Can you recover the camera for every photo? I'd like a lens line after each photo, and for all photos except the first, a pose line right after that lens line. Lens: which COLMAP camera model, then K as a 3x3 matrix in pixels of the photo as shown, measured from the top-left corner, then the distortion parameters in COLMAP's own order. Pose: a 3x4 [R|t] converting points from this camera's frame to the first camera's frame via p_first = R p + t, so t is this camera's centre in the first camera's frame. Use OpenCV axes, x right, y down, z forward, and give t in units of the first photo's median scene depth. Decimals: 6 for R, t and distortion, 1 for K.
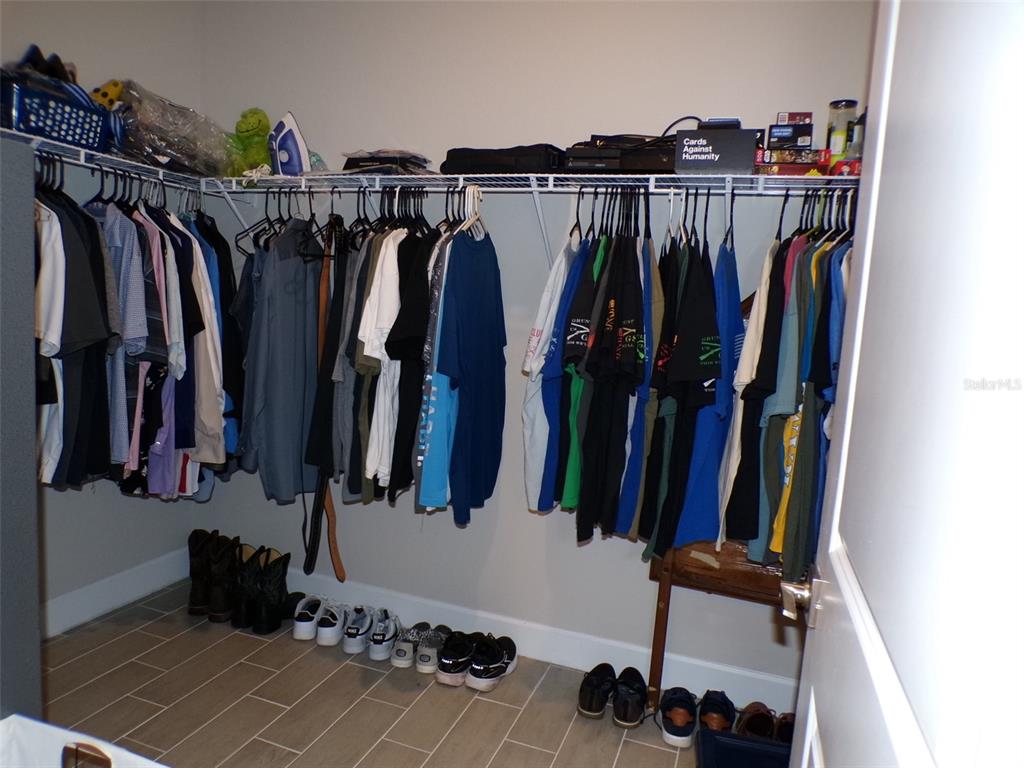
lens RADIAL K [[713.1, 0, 512.0], [0, 713.1, 384.0], [0, 0, 1]] dist [-0.043838, 0.000918]
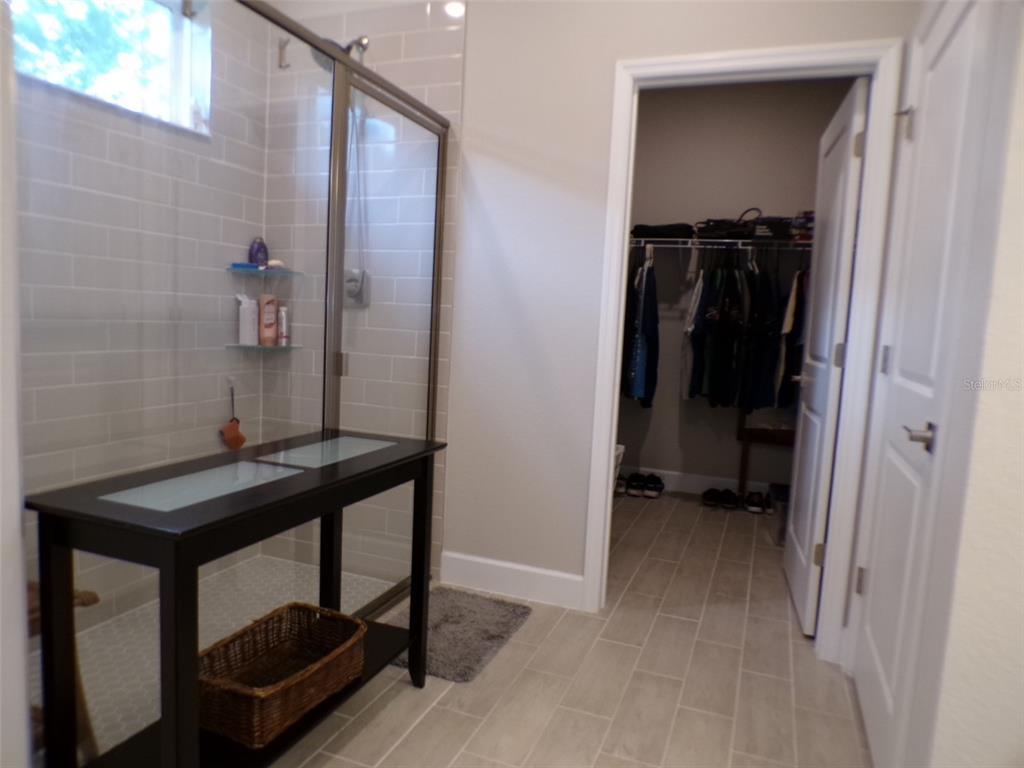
lens RADIAL K [[693.7, 0, 512.0], [0, 693.7, 384.0], [0, 0, 1]] dist [-0.053259, 0.031876]
pose [[0.999769, -0.011387, -0.018221, -0.458657], [0.011182, 0.999874, -0.011299, 0.155445], [0.018347, 0.011093, 0.999770, -1.092537]]
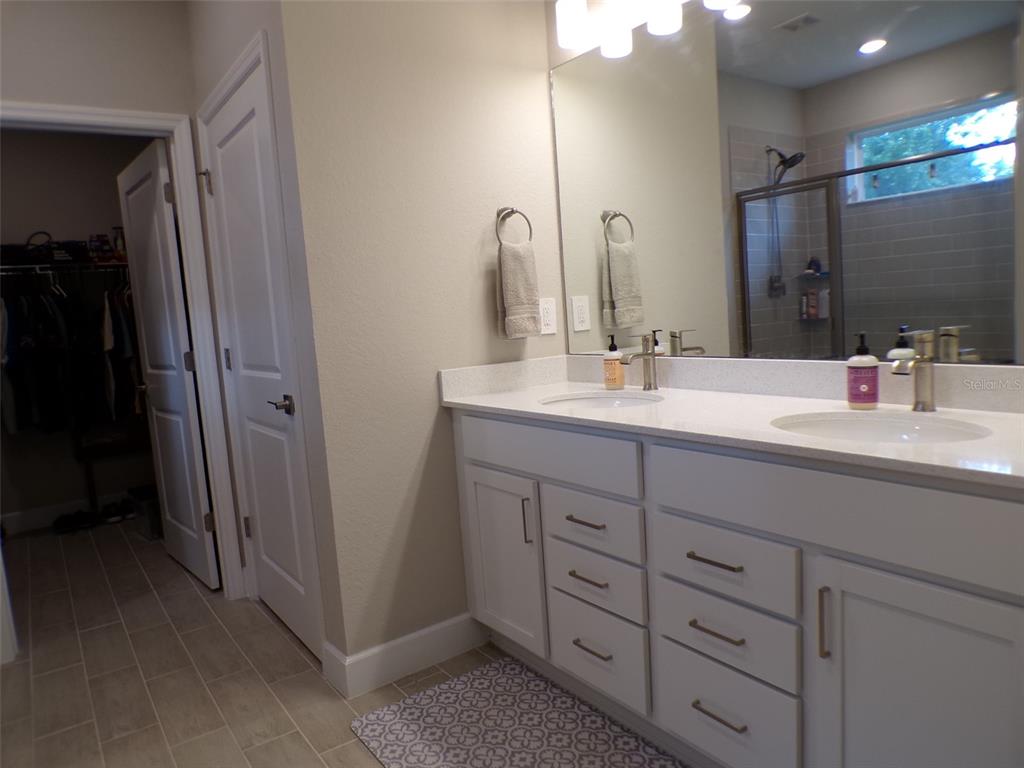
lens RADIAL K [[693.7, 0, 512.0], [0, 693.7, 384.0], [0, 0, 1]] dist [-0.053259, 0.031876]
pose [[0.553323, -0.198543, 0.808959, -0.742155], [0.201280, 0.974267, 0.101441, 0.135003], [-0.808282, 0.106697, 0.579047, -1.314992]]
